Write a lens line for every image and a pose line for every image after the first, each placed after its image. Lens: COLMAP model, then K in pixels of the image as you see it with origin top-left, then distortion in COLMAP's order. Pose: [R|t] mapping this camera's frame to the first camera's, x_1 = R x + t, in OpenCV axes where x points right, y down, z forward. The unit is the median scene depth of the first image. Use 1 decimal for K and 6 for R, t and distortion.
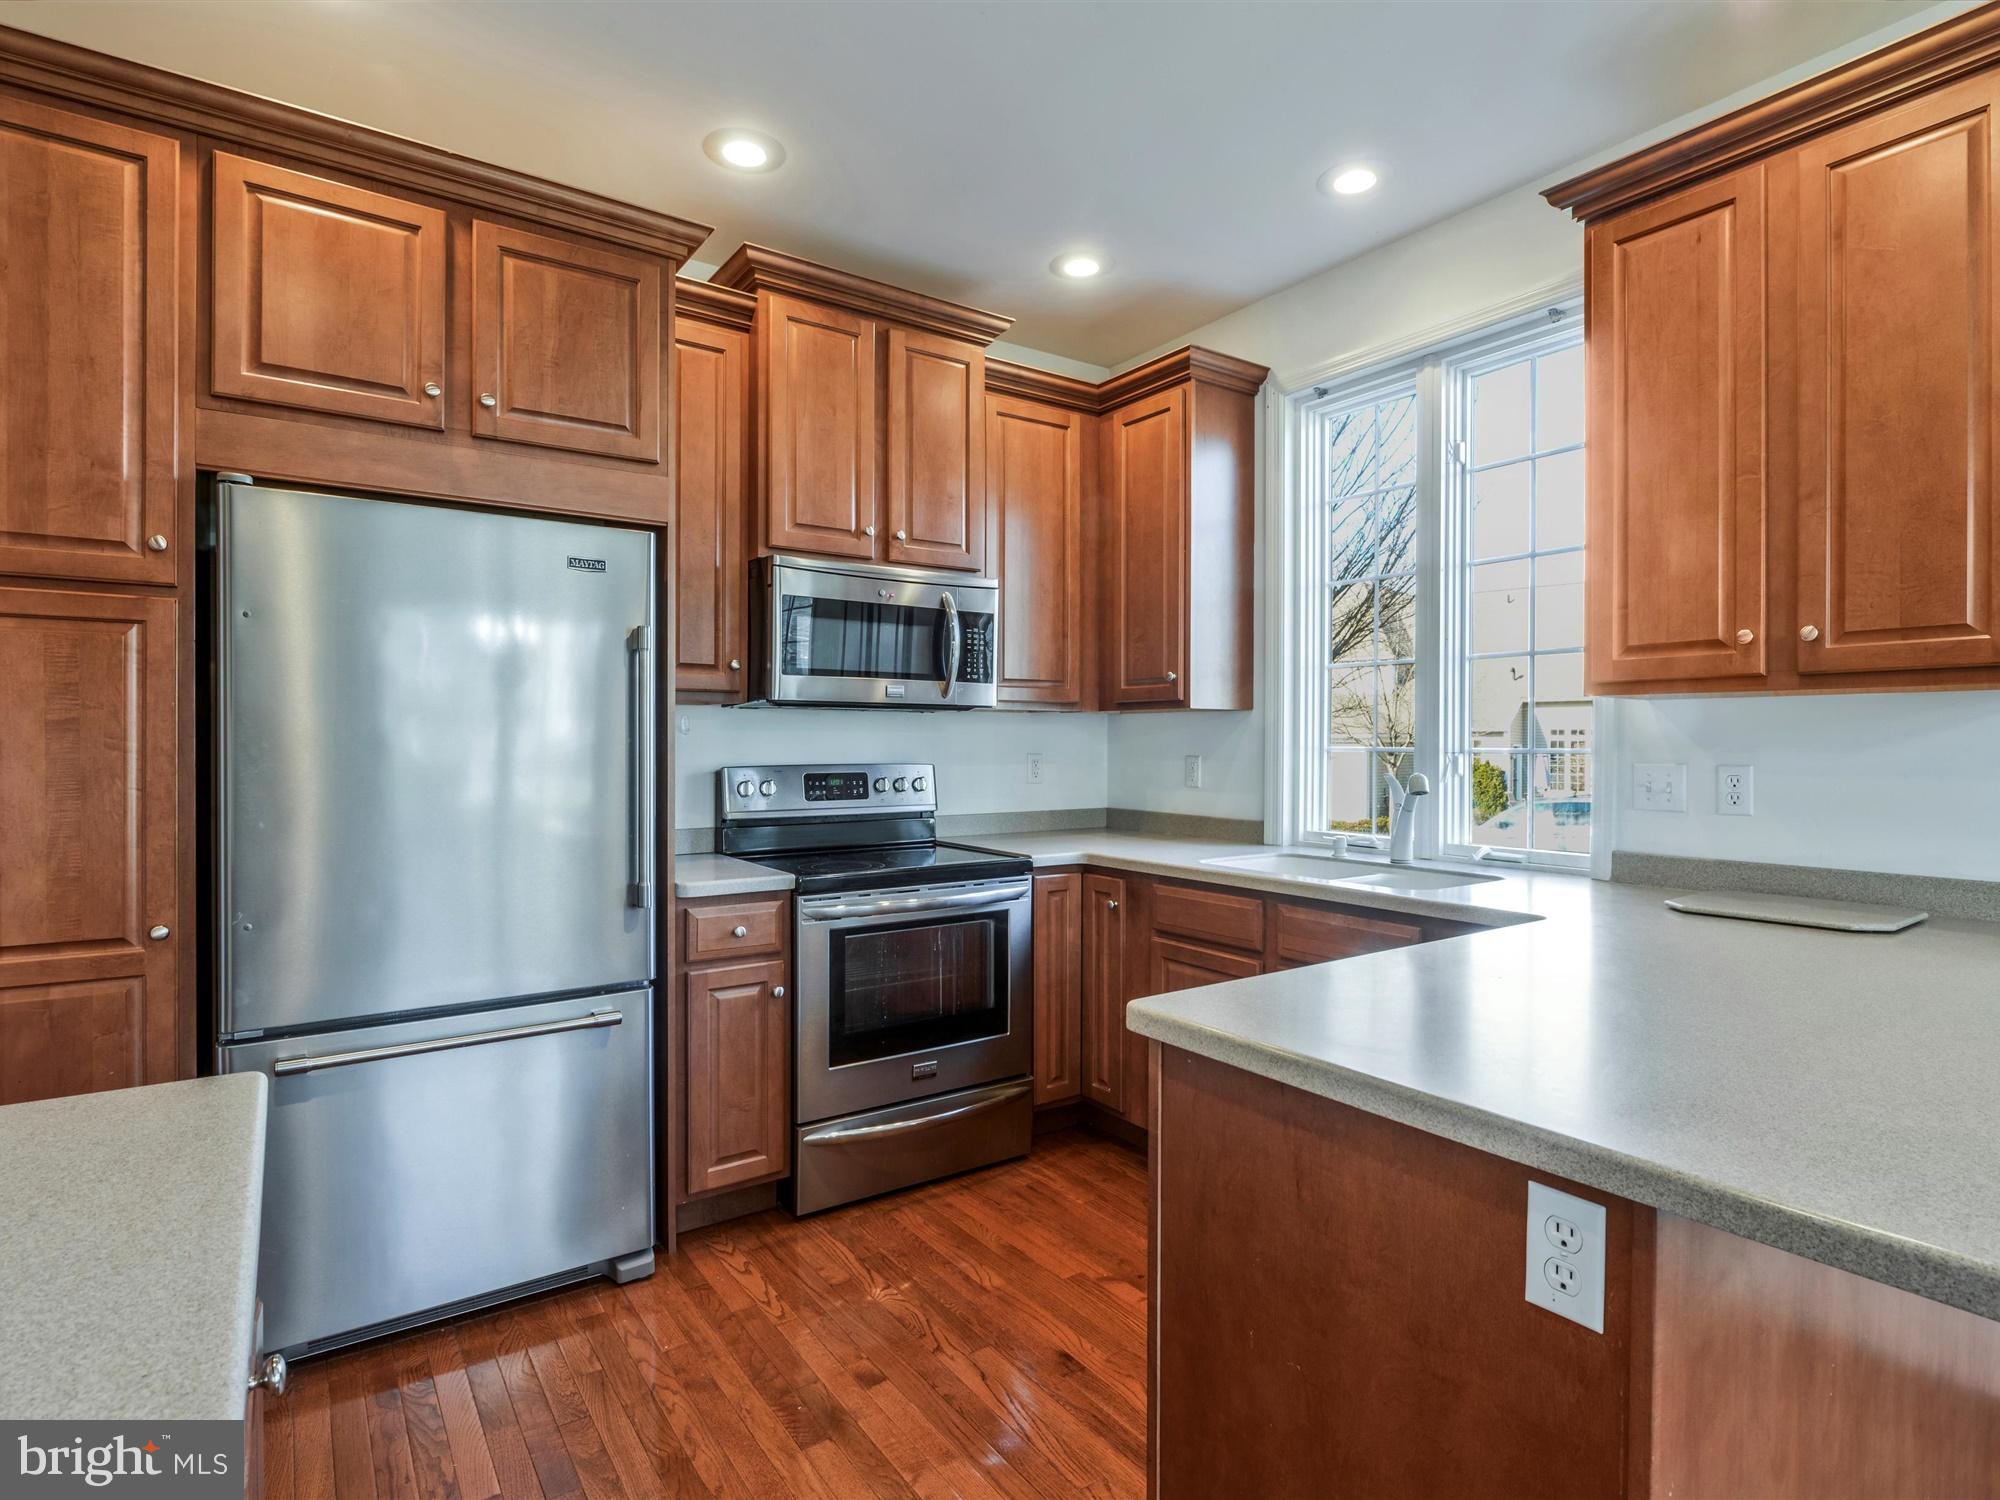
lens RADIAL K [[1032.7, 0, 1011.6], [0, 1032.7, 750.3], [0, 0, 1]] dist [-0.007456, -0.001133]
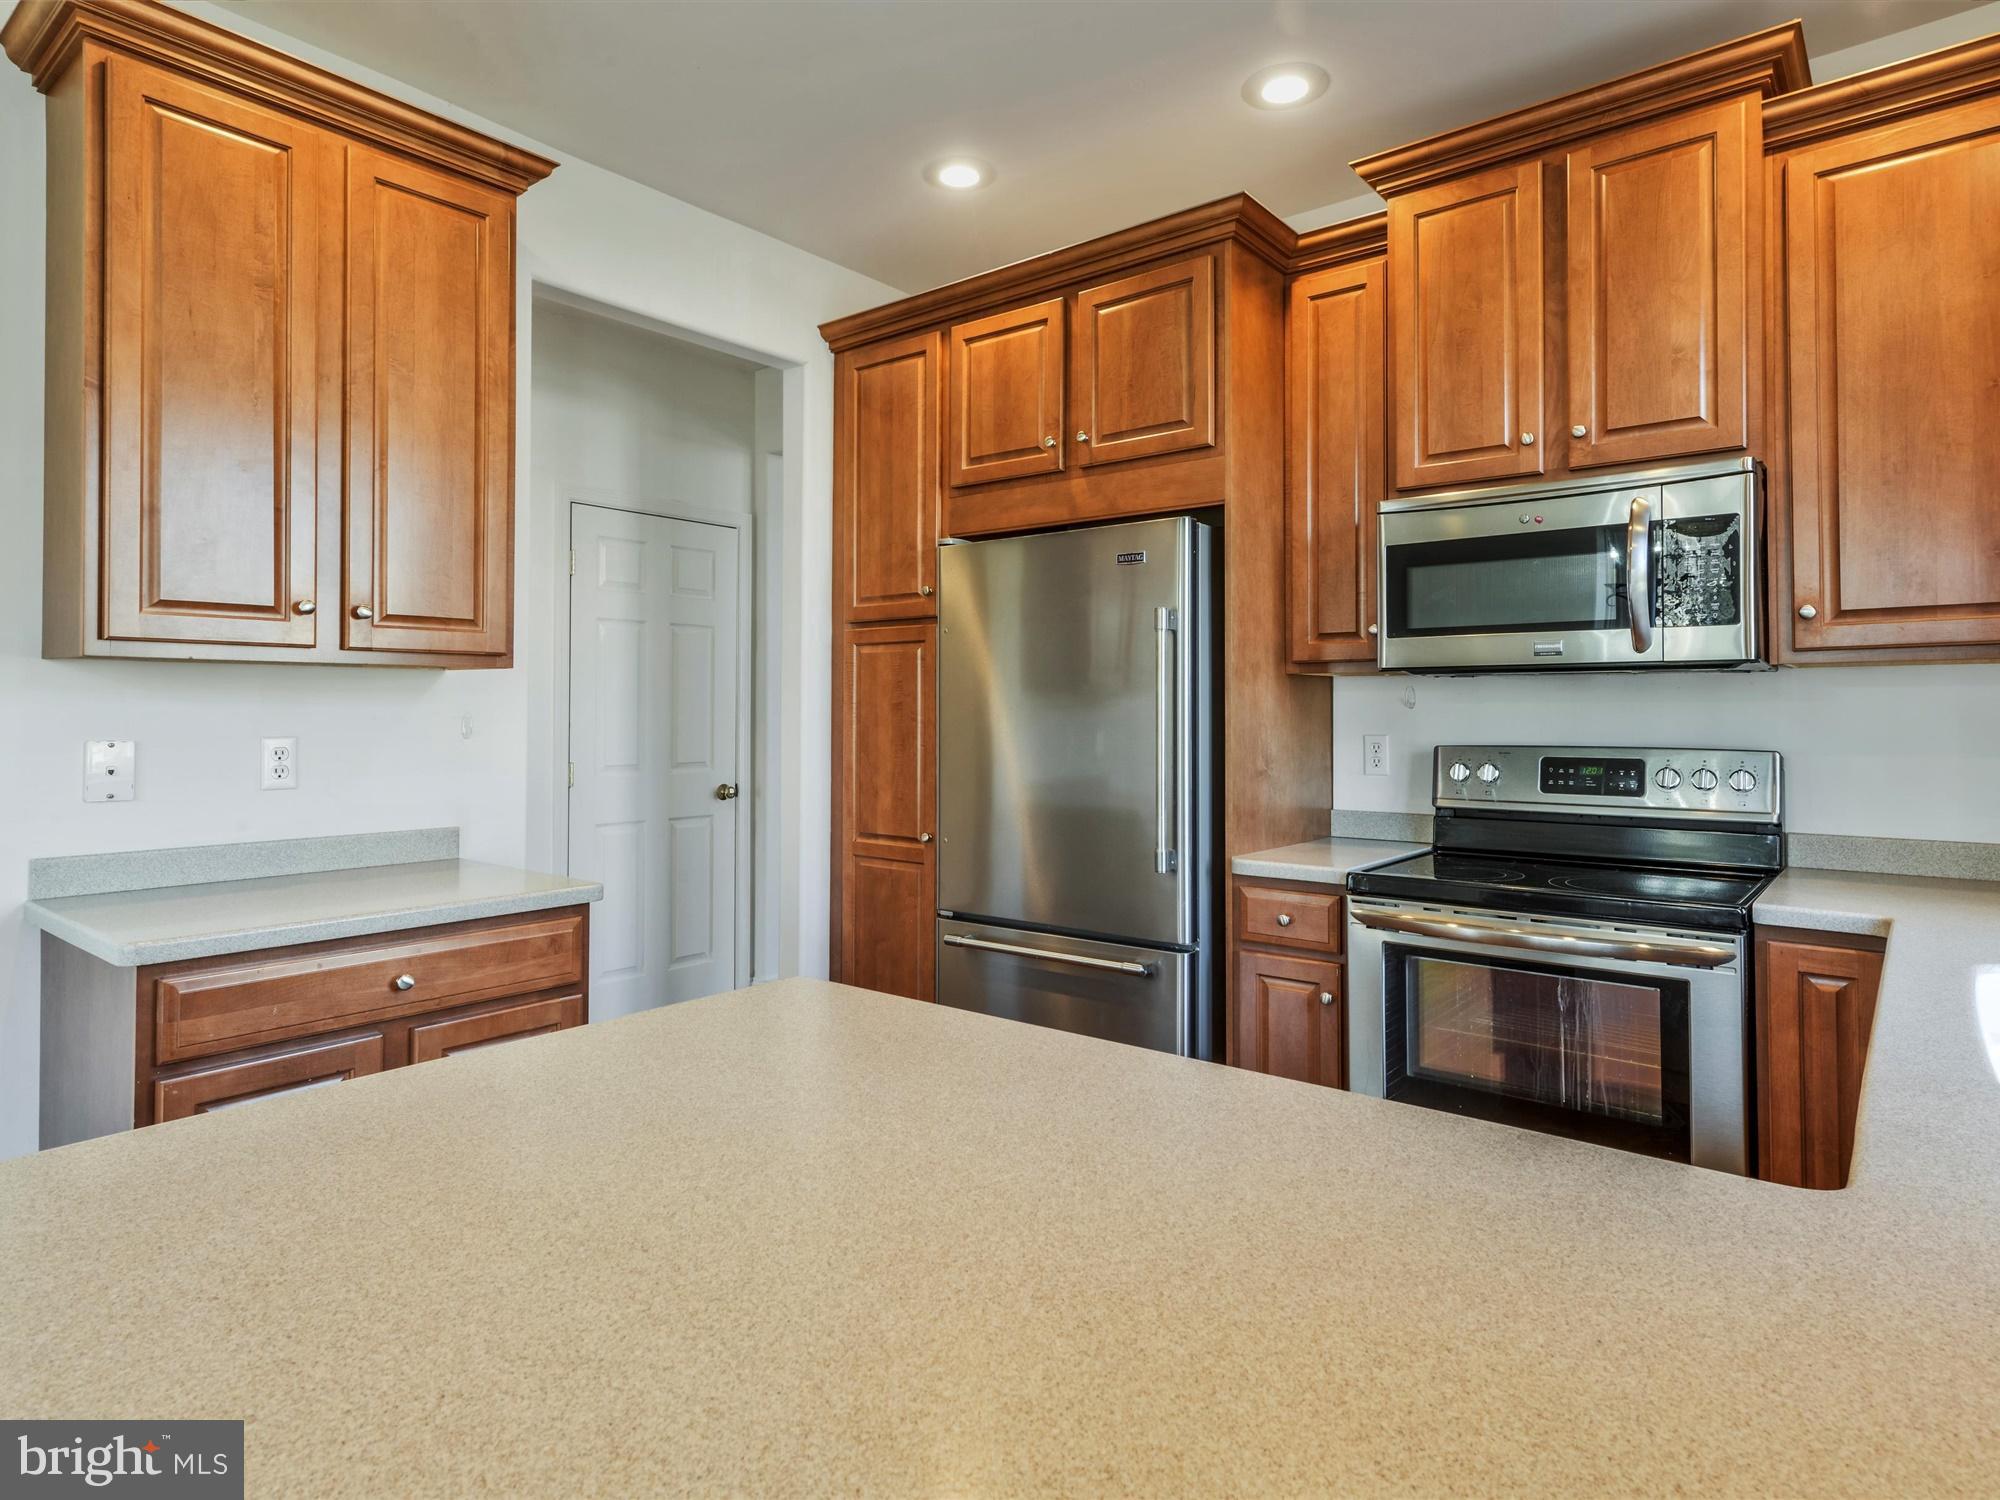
lens RADIAL K [[1133.4, 0, 1005.2], [0, 1133.4, 699.8], [0, 0, 1]] dist [0.002749, 0.000831]
pose [[0.274507, -0.013810, -0.961486, 0.634419], [-0.007099, 0.999841, -0.016388, -0.004740], [0.961559, 0.011324, 0.274365, 0.461901]]
